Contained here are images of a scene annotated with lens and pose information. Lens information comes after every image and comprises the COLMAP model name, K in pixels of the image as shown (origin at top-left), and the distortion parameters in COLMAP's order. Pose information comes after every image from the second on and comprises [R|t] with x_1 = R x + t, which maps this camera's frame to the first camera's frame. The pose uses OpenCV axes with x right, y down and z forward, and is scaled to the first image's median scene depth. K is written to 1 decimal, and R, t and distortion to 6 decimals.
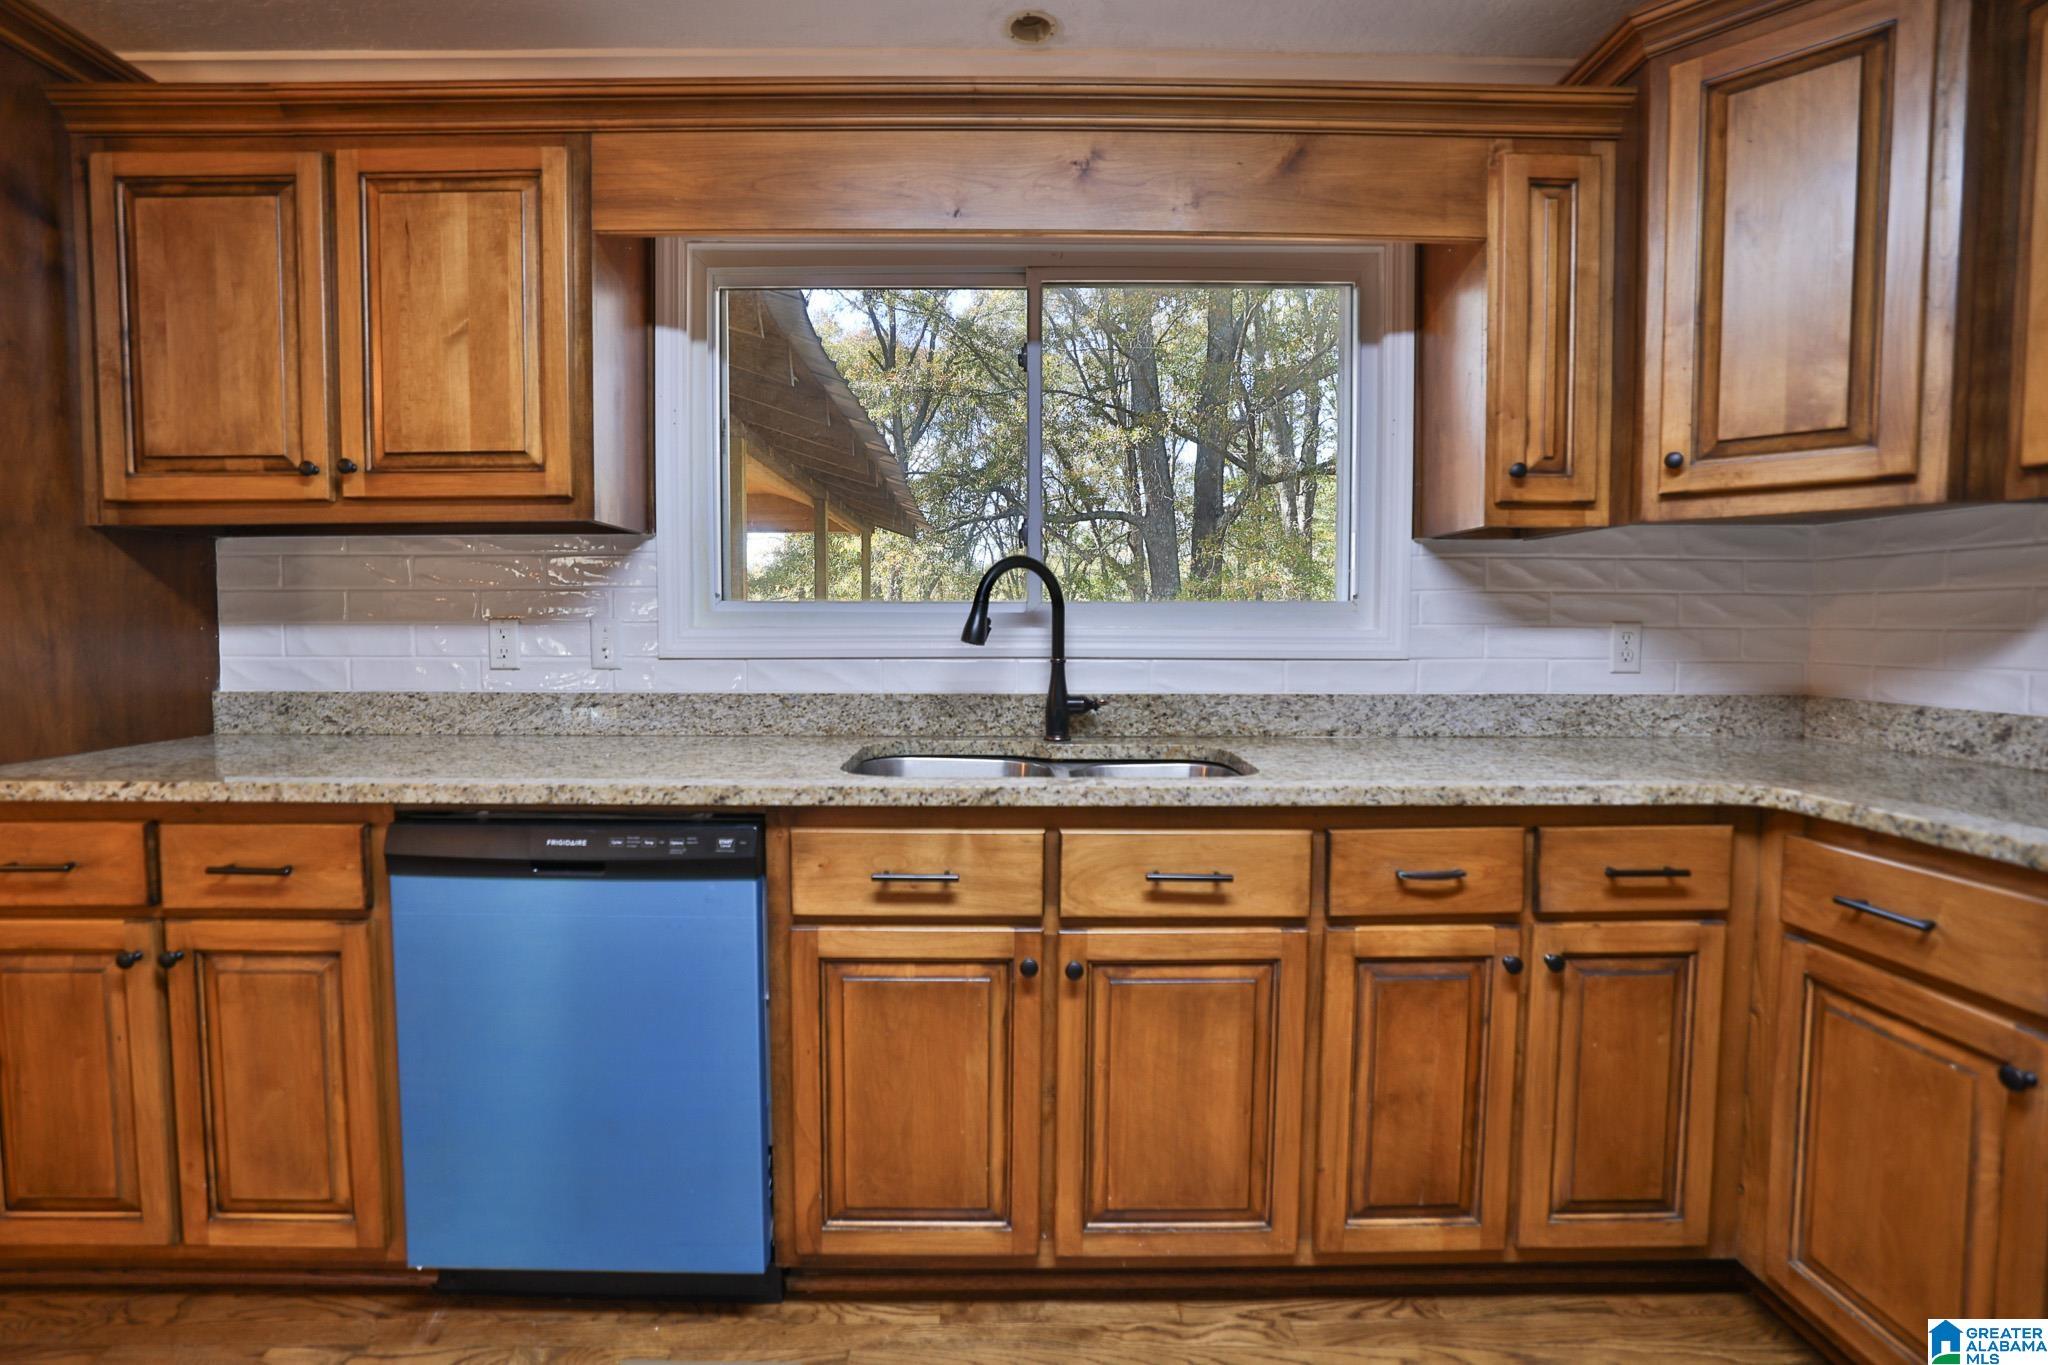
lens RADIAL K [[934.9, 0, 997.0], [0, 934.9, 667.5], [0, 0, 1]] dist [-0.050728, 0.019817]
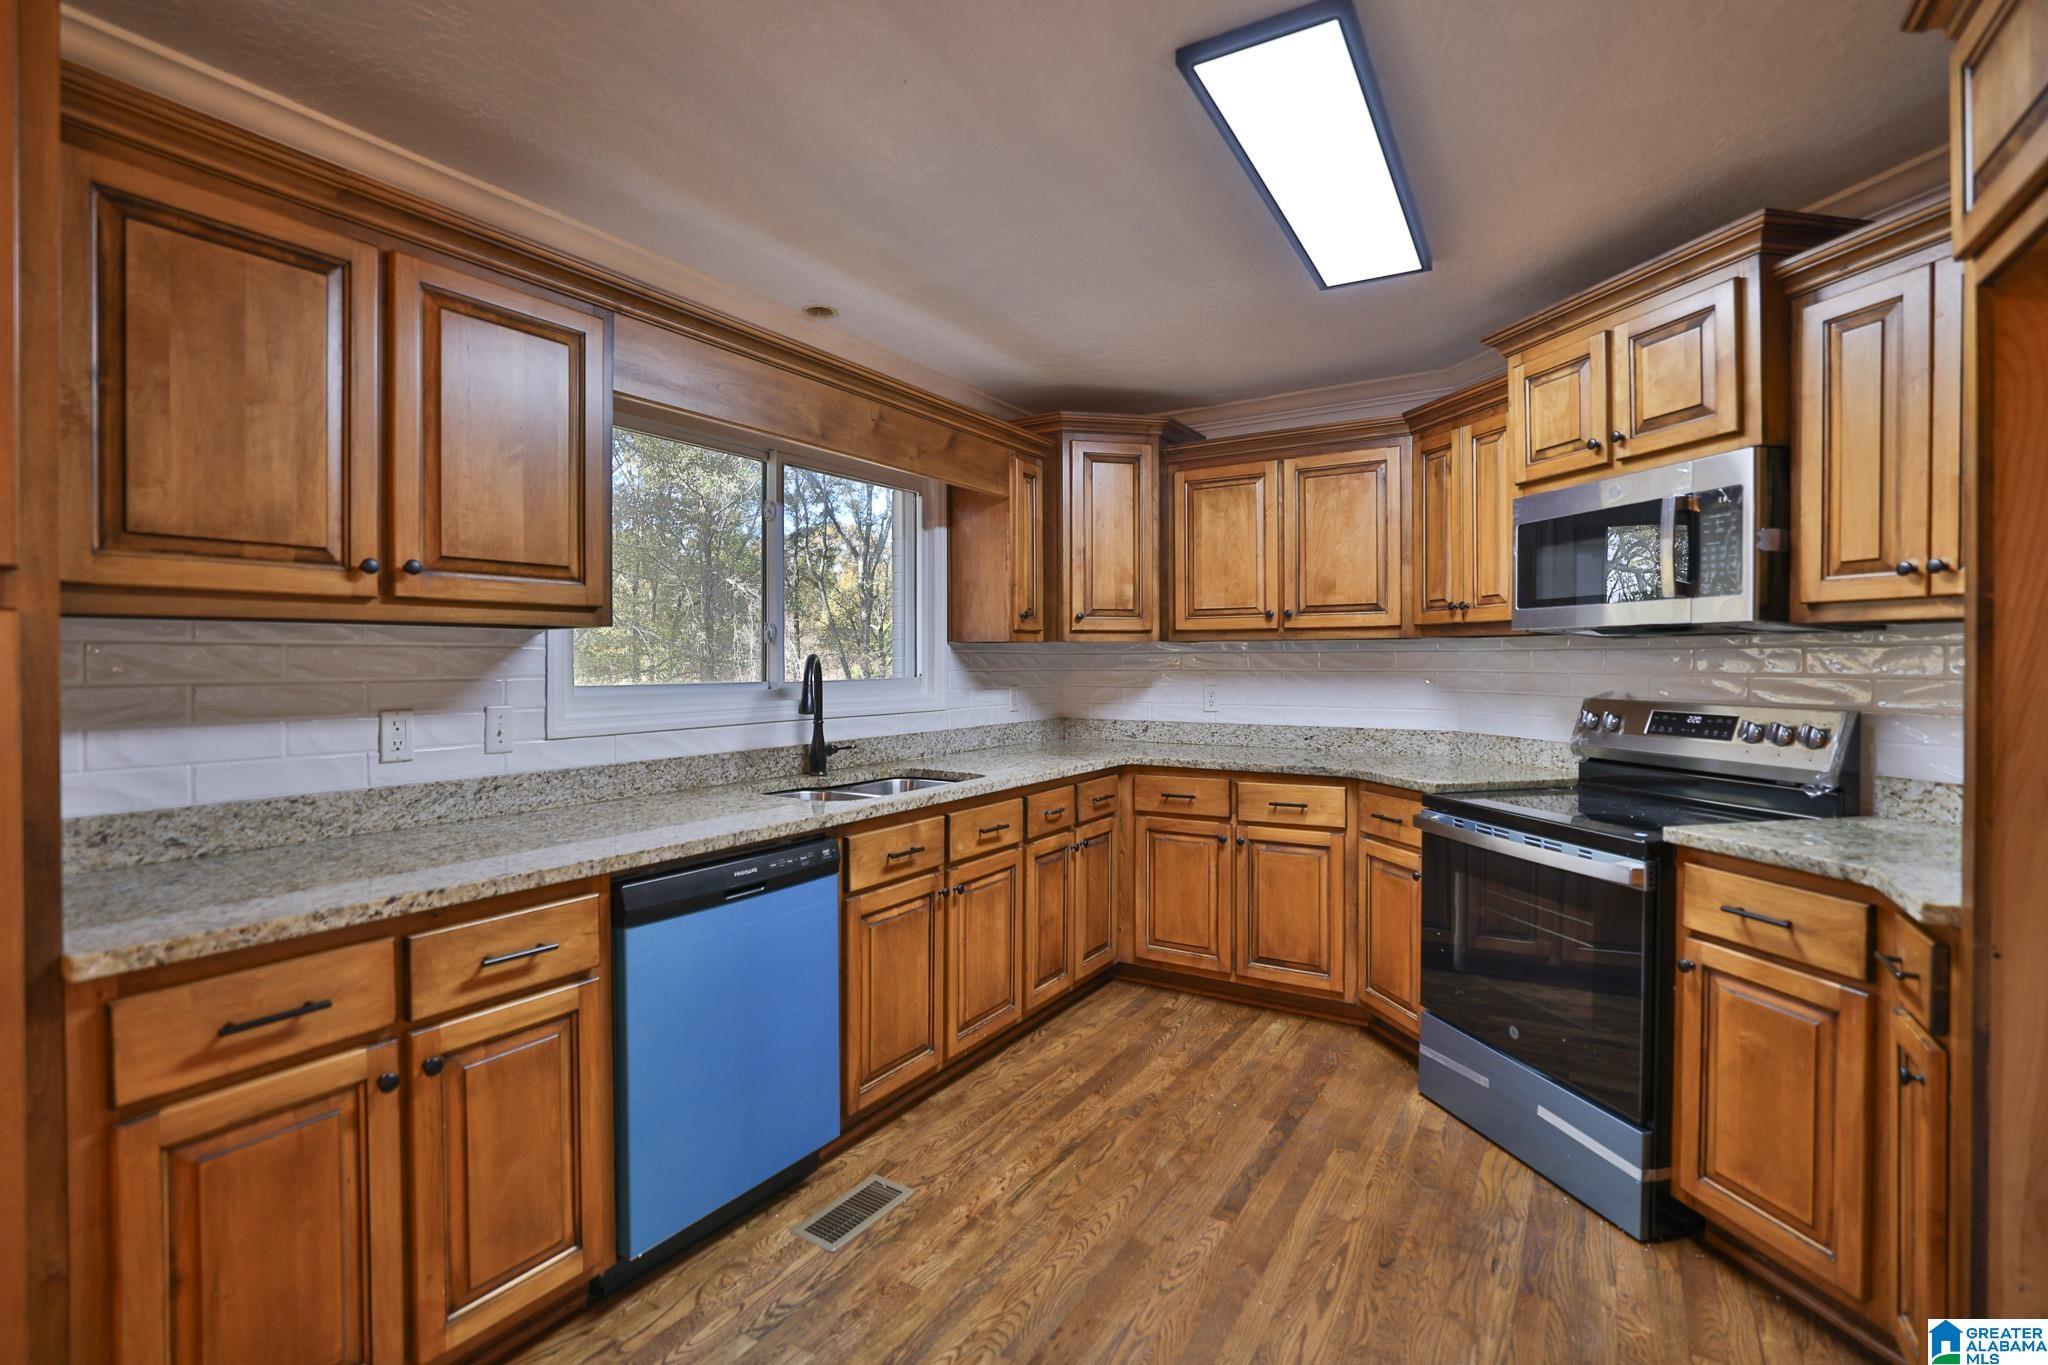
lens RADIAL K [[934.9, 0, 997.0], [0, 934.9, 667.5], [0, 0, 1]] dist [-0.050728, 0.019817]
pose [[0.554417, -0.008611, 0.832194, -1.192319], [0.042920, 0.998912, -0.018257, -0.063991], [-0.831131, 0.045840, 0.554183, -0.087640]]
